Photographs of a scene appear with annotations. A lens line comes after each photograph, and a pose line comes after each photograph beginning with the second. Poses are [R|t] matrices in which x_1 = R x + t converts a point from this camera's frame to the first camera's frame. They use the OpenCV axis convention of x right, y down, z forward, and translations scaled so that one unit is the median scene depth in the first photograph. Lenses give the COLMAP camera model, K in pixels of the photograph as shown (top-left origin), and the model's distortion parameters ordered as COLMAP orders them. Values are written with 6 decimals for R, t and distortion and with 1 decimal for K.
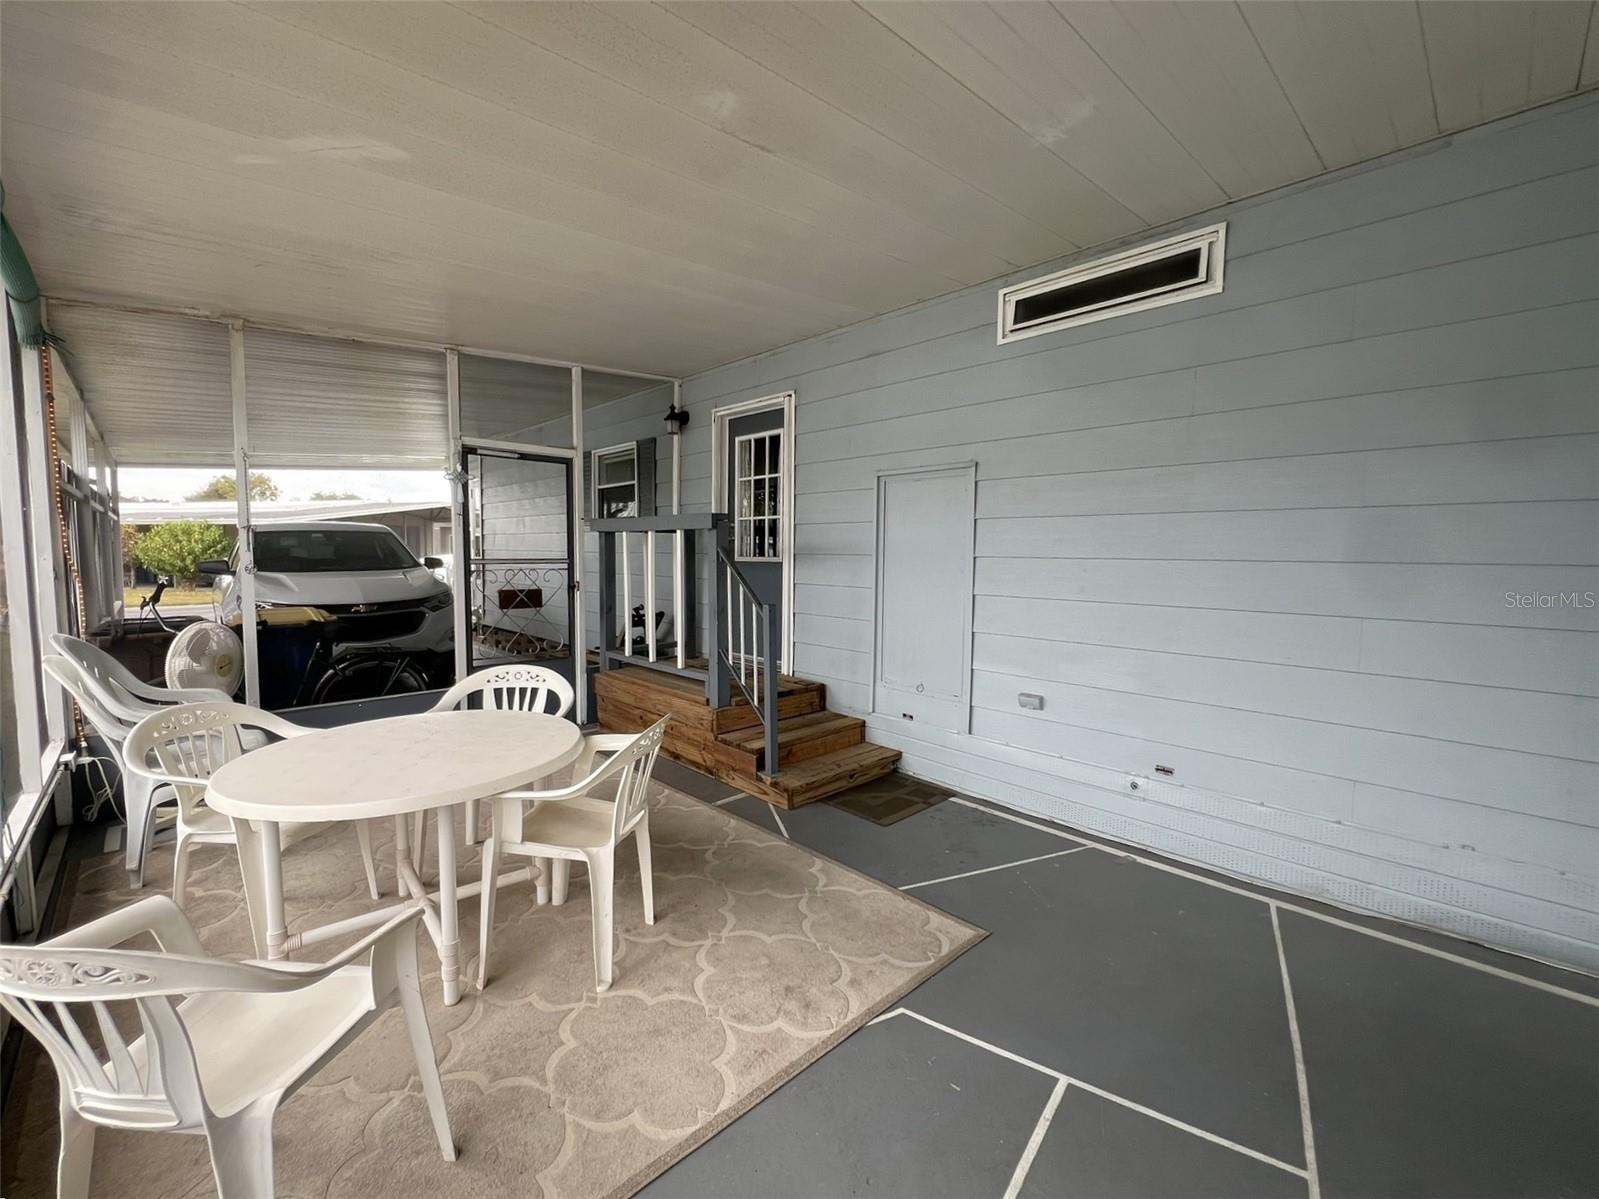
lens RADIAL K [[658.2, 0, 794.8], [0, 658.2, 595.9], [0, 0, 1]] dist [-0.005361, 0.000724]
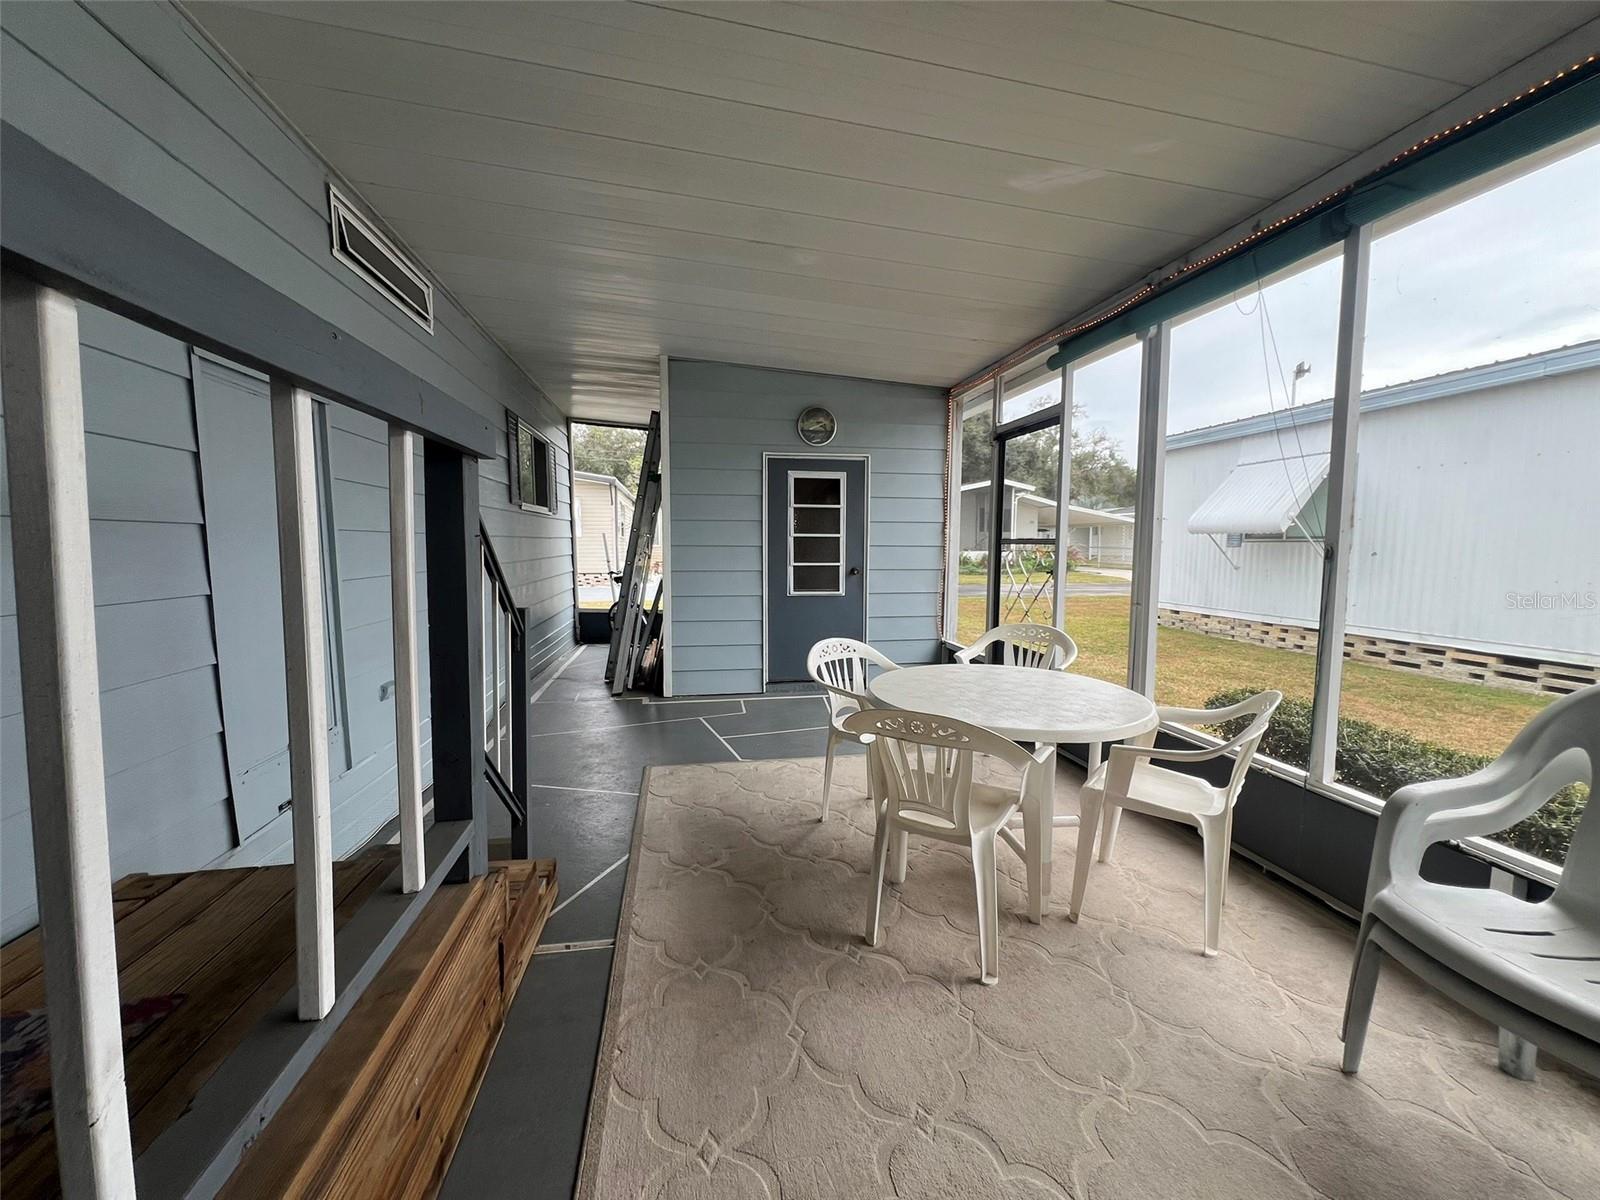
lens RADIAL K [[638.8, 0, 796.3], [0, 638.8, 596.4], [0, 0, 1]] dist [-0.002444, -0.000148]
pose [[-0.827601, -0.055950, 0.558521, -0.569195], [0.030555, 0.989054, 0.144353, -0.074657], [-0.560484, 0.136532, -0.816833, 1.340920]]
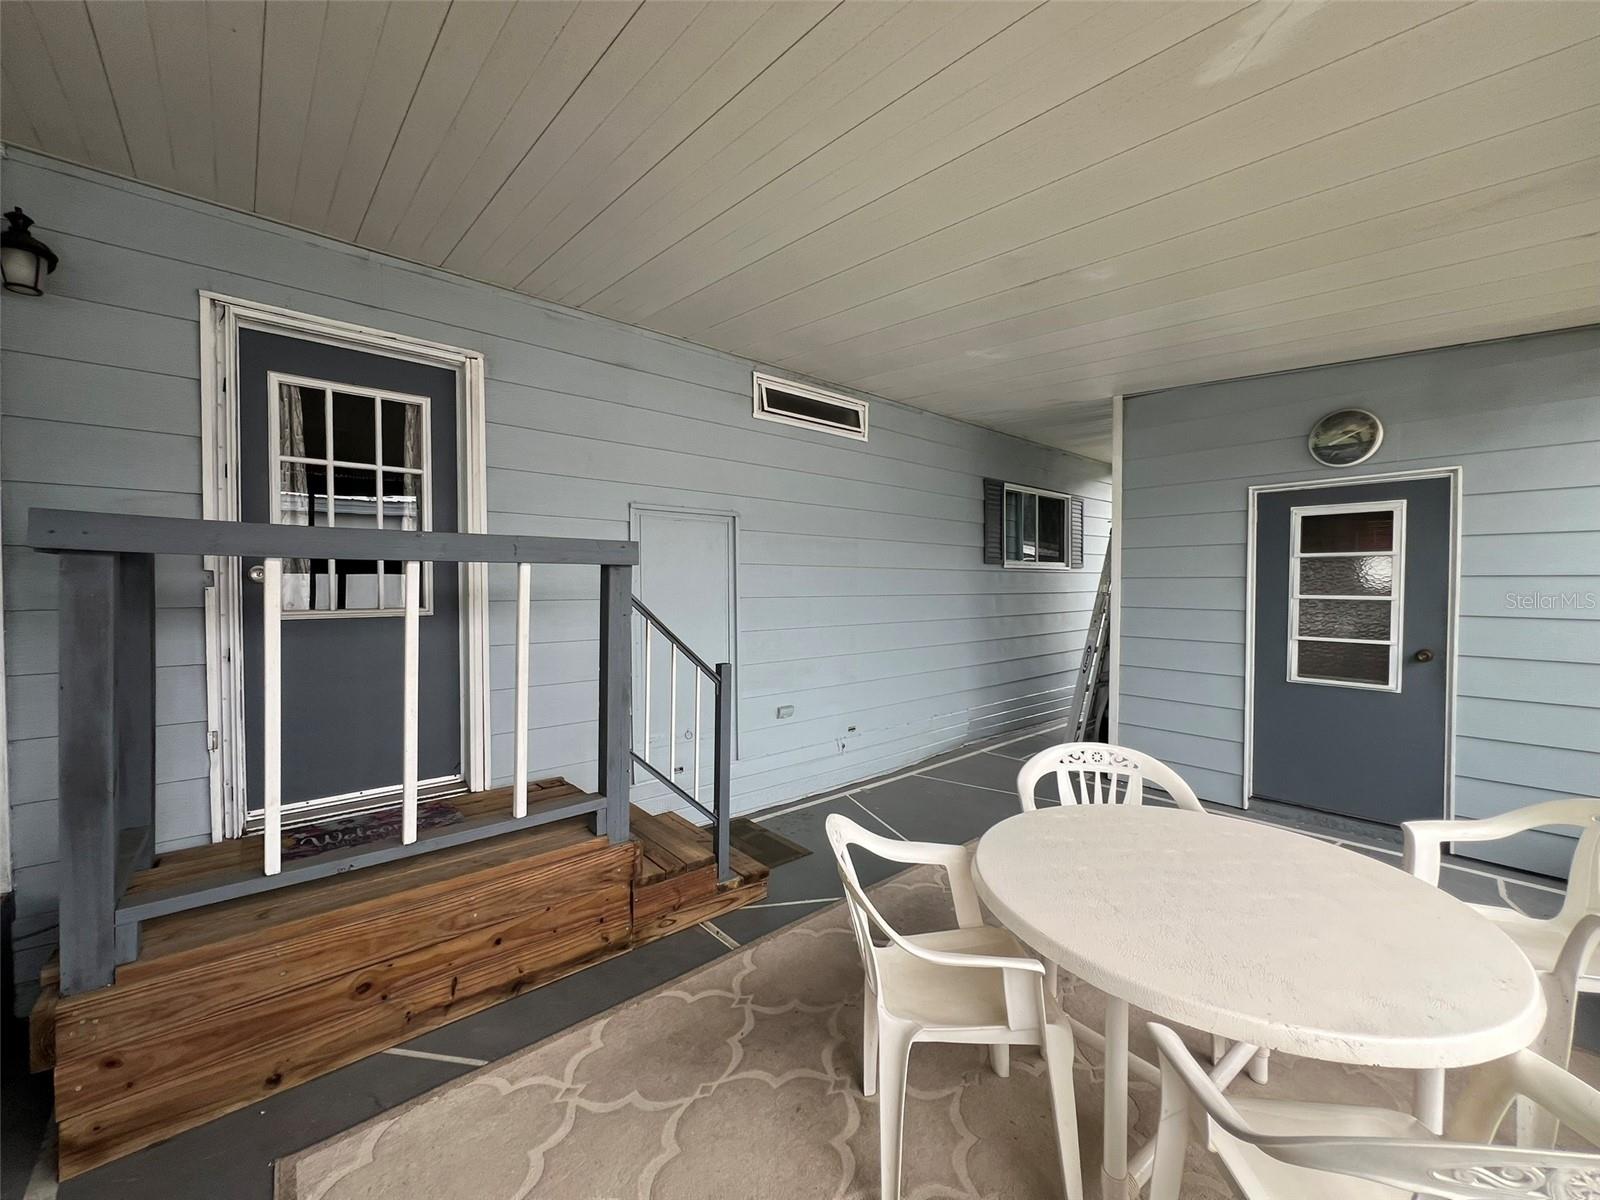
lens RADIAL K [[638.5, 0, 796.3], [0, 638.5, 596.8], [0, 0, 1]] dist [-0.002566, 0.000263]
pose [[0.048580, -0.027984, 0.998427, -0.817096], [0.068117, 0.997373, 0.024640, -0.083730], [-0.996494, 0.066813, 0.050359, 0.871634]]
